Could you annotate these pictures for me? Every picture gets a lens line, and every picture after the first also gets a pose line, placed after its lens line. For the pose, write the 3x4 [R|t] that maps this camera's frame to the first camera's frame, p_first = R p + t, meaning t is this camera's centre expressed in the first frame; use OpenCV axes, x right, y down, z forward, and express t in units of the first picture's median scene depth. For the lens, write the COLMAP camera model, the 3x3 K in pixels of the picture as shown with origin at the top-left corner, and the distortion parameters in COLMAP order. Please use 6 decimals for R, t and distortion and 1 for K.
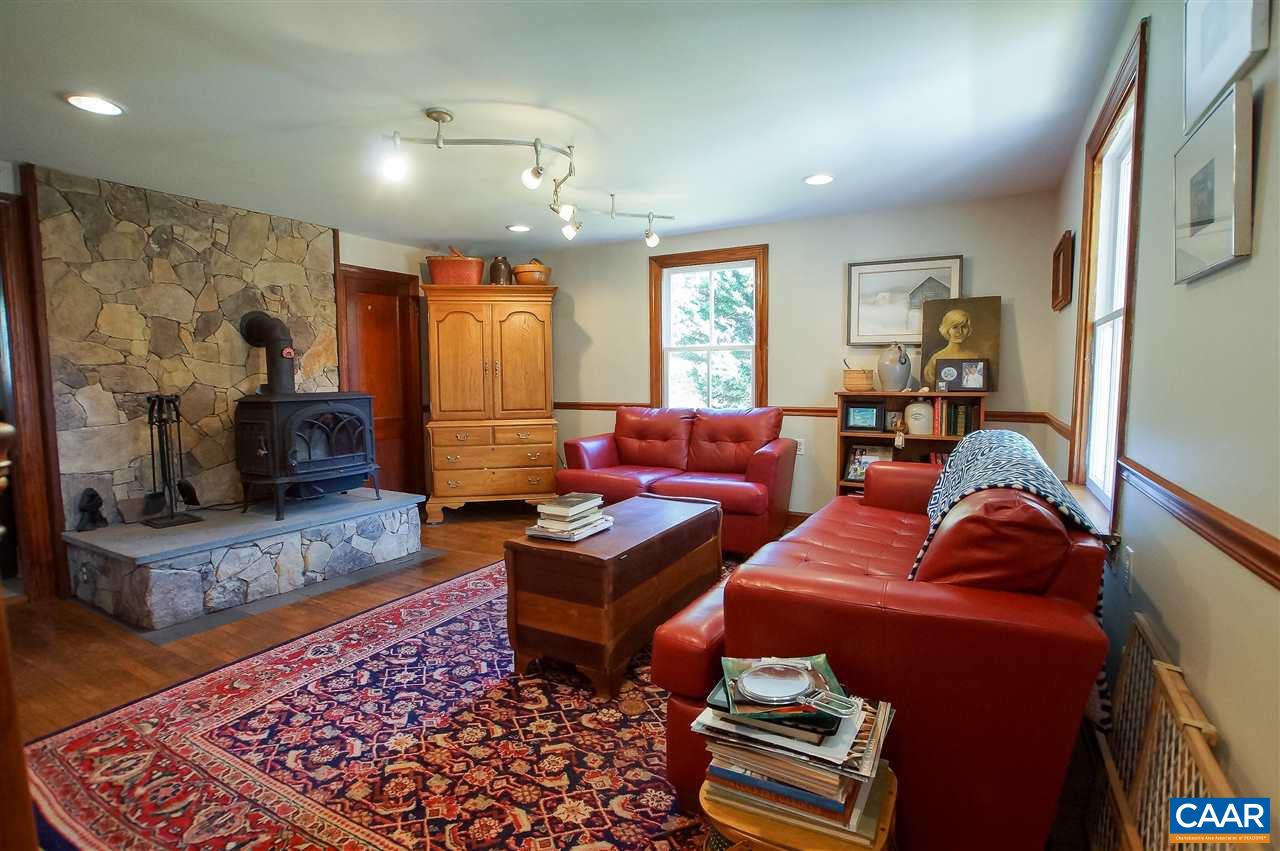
lens RADIAL K [[613.0, 0, 642.7], [0, 613.0, 424.4], [0, 0, 1]] dist [-0.048887, 0.012212]
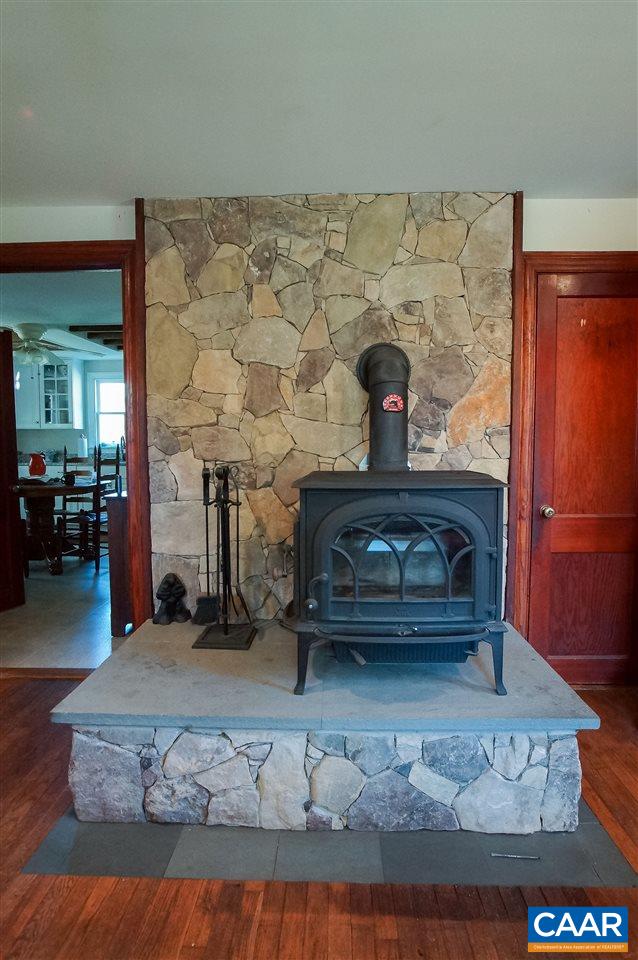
lens RADIAL K [[547.6, 0, 334.4], [0, 547.6, 482.6], [0, 0, 1]] dist [-0.041415, 0.002754]
pose [[0.479080, 0.070062, -0.874970, -0.143248], [-0.069173, 0.996723, 0.041936, -0.063556], [0.875041, 0.040433, 0.482357, 0.755466]]
